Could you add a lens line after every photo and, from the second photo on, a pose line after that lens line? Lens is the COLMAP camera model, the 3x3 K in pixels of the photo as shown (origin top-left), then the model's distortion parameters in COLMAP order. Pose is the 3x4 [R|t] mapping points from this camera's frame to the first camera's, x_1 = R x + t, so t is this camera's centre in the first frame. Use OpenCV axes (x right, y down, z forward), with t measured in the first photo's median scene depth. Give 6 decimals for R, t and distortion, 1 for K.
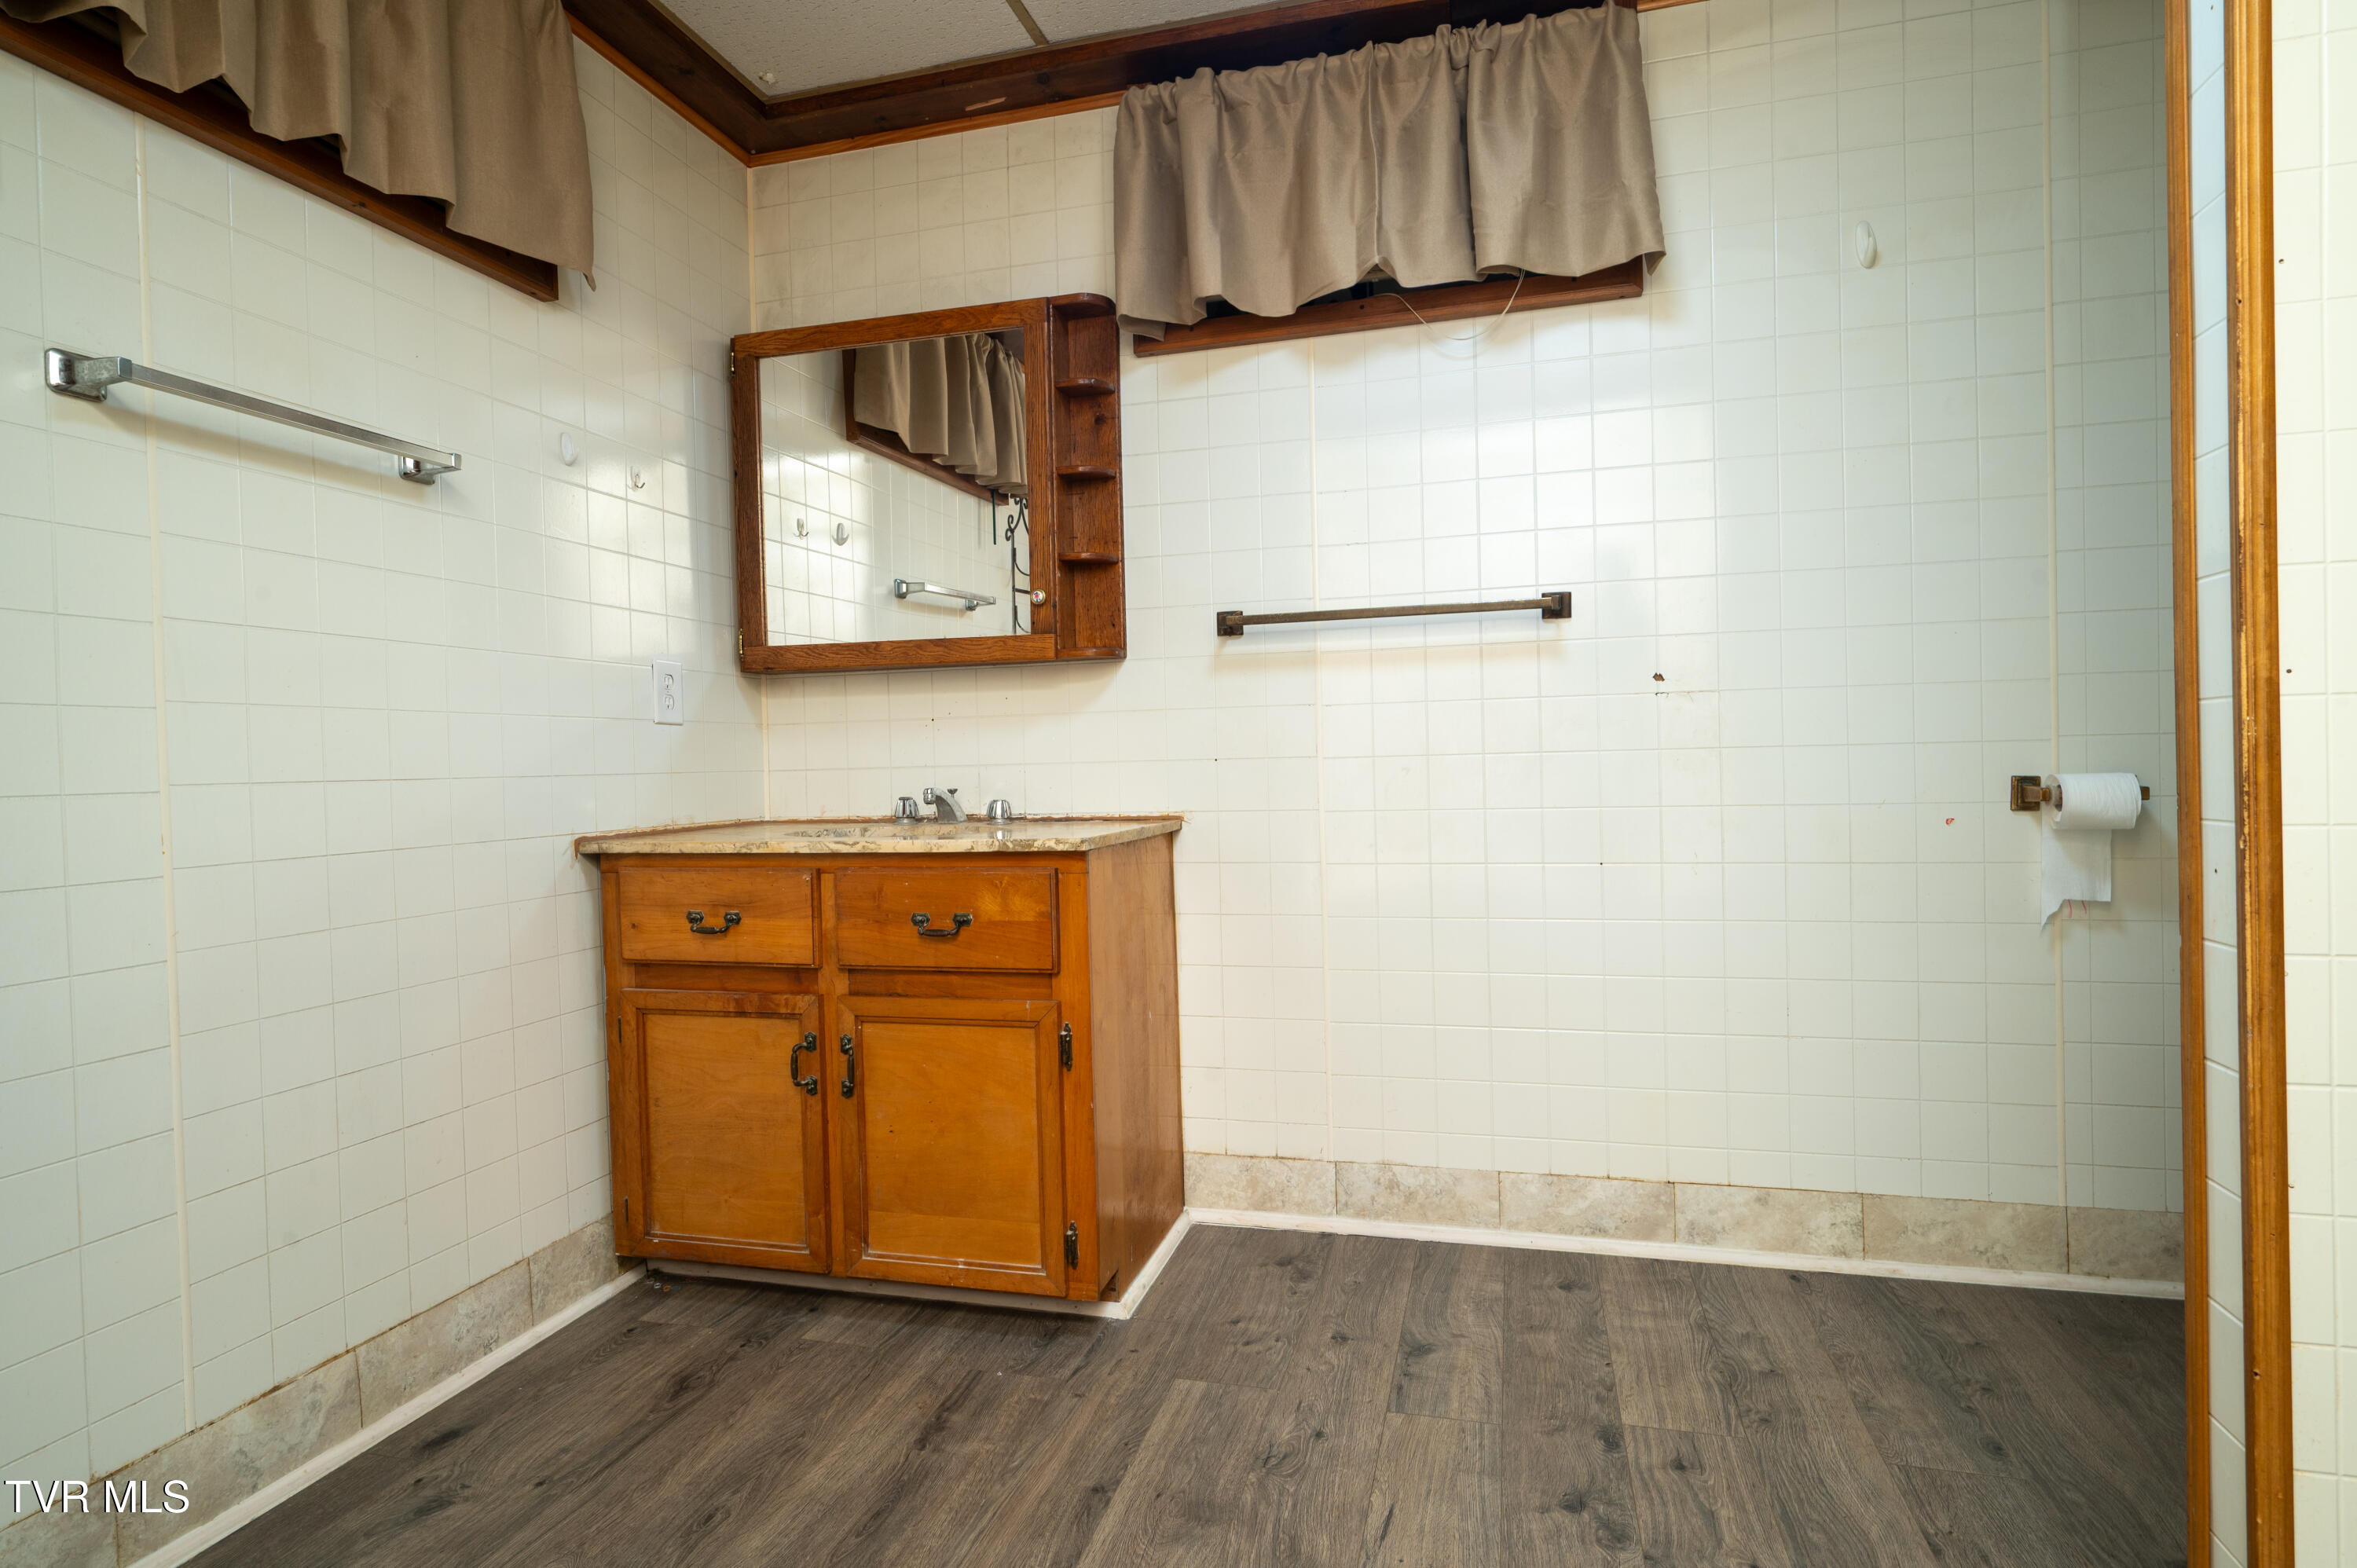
lens RADIAL K [[1210.4, 0, 1178.5], [0, 1210.4, 784.0], [0, 0, 1]] dist [0.001290, 0.000884]
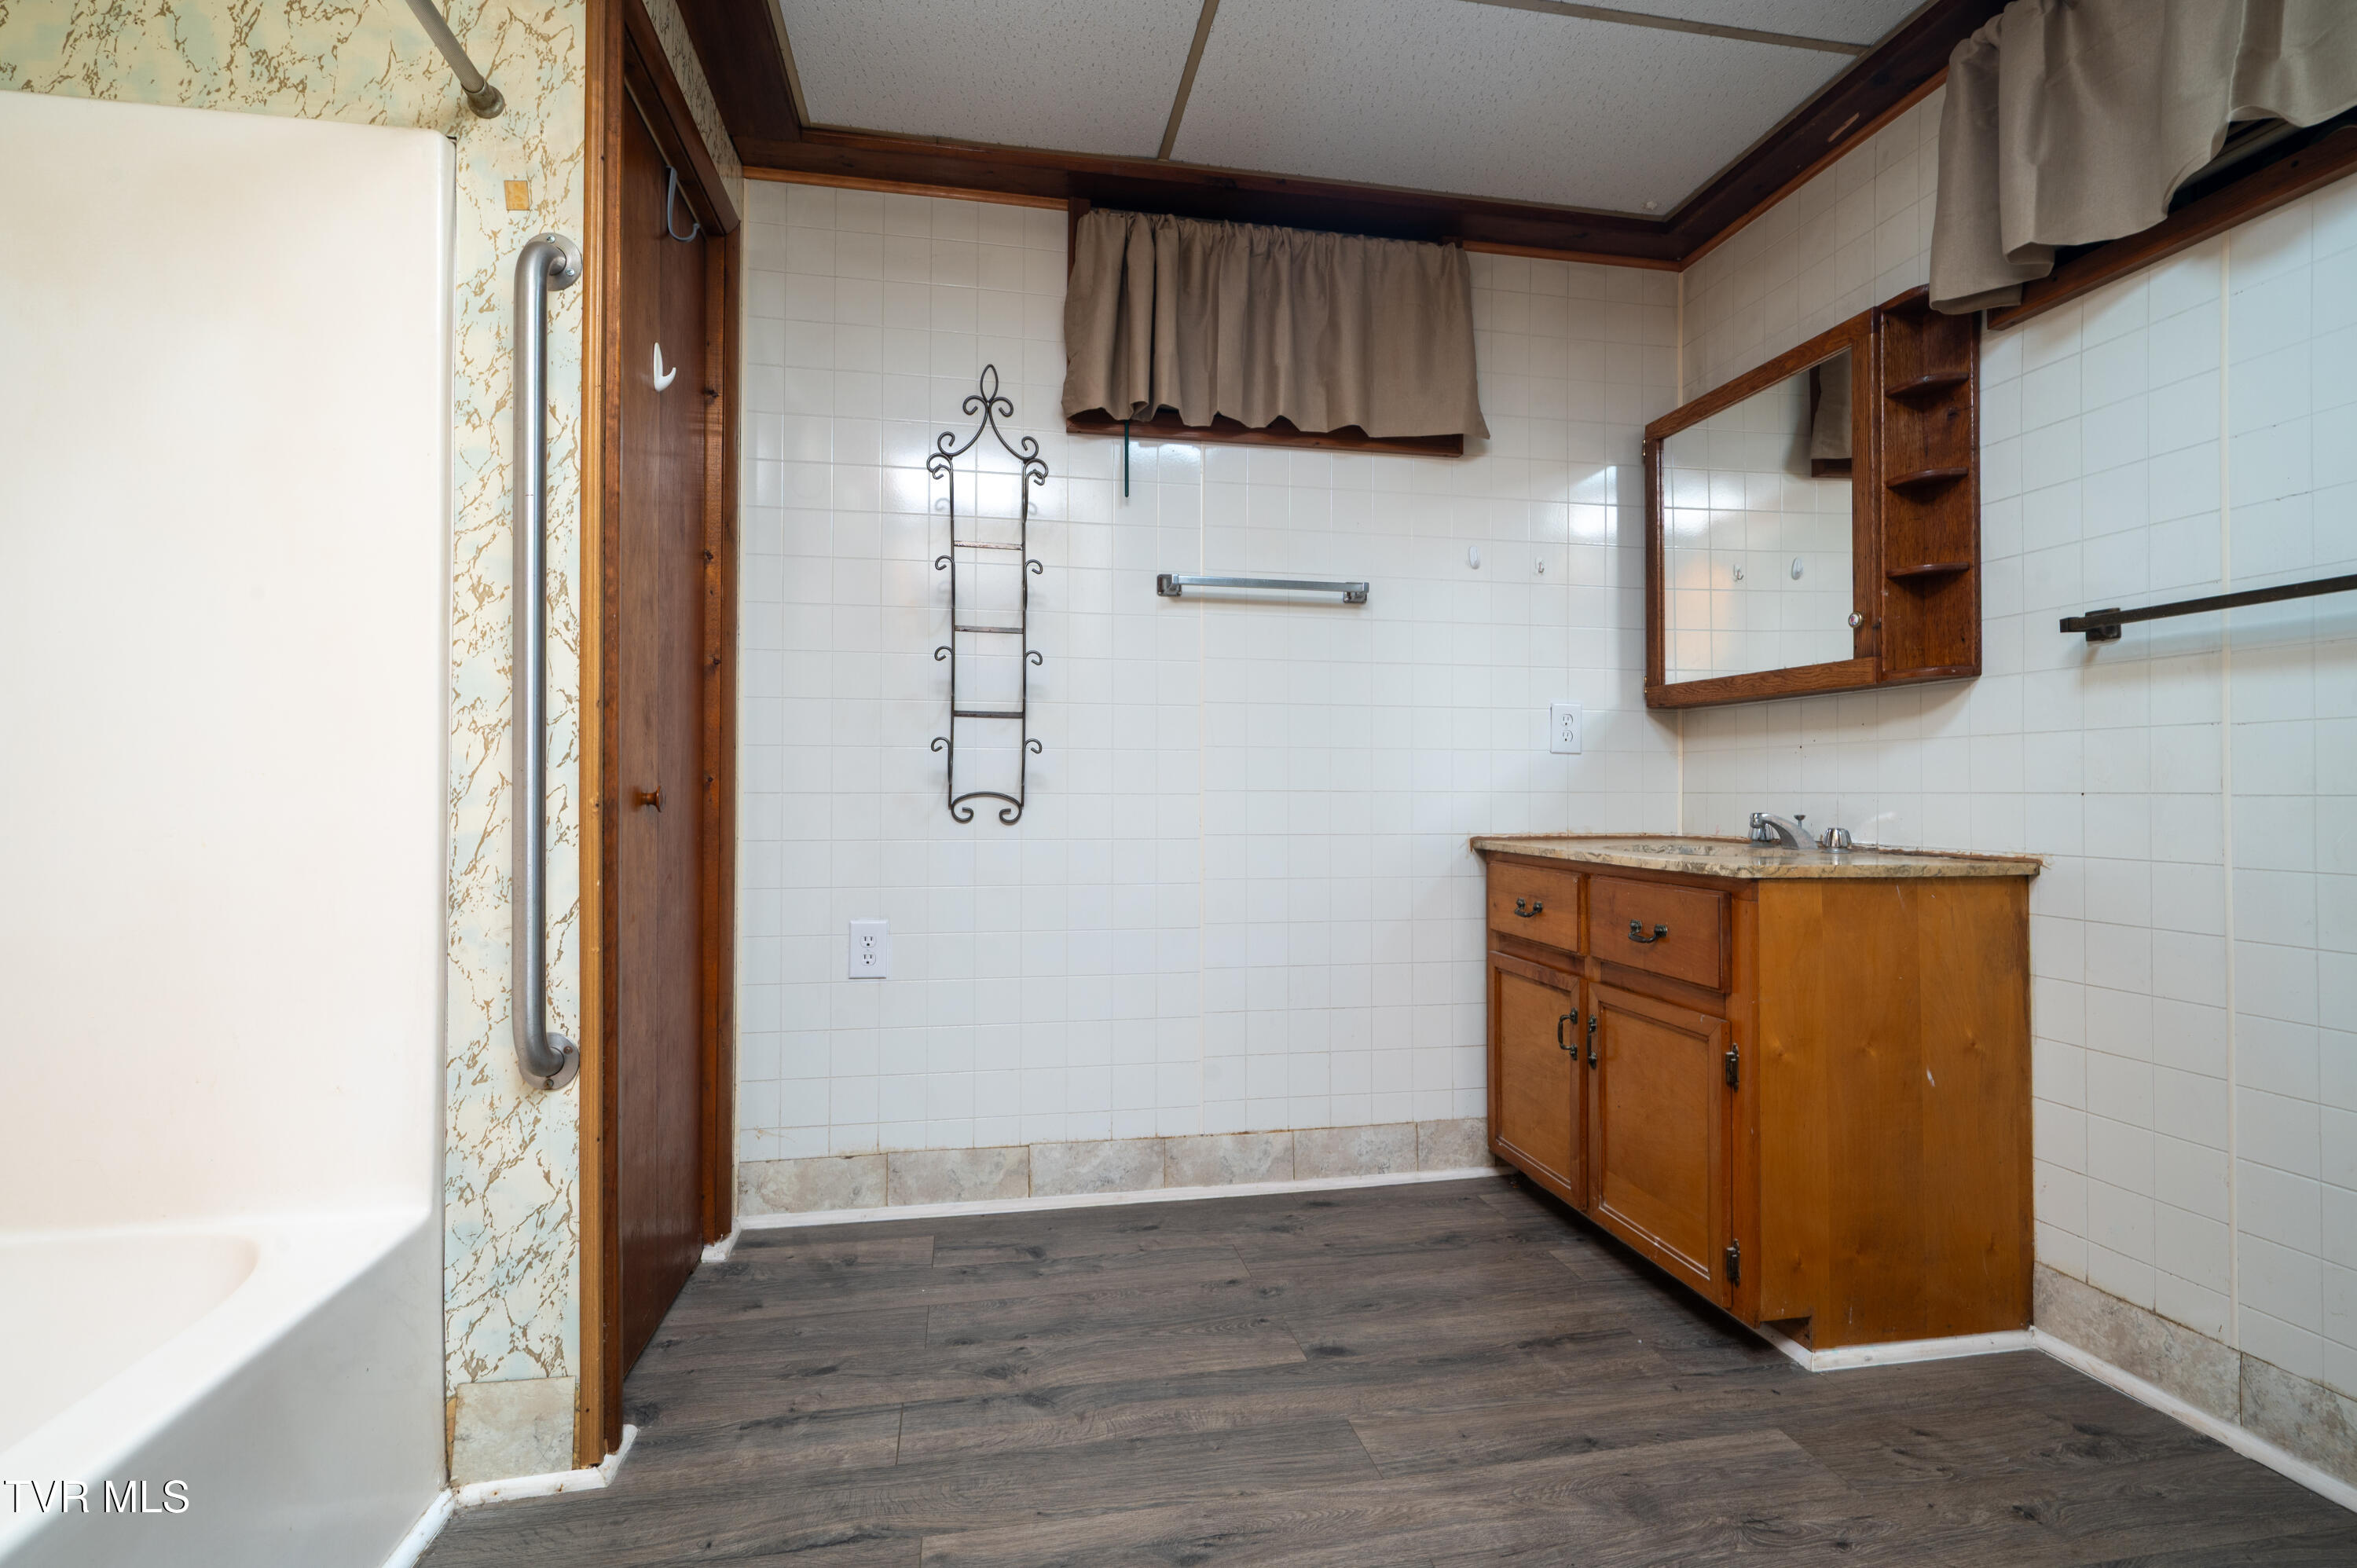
lens RADIAL K [[1109.7, 0, 1178.5], [0, 1109.7, 784.0], [0, 0, 1]] dist [0.000645, 0.001118]
pose [[0.437627, 0.020861, -0.898914, 0.514973], [-0.031758, 0.999466, 0.007733, -0.015478], [0.898595, 0.025163, 0.438056, 0.147052]]
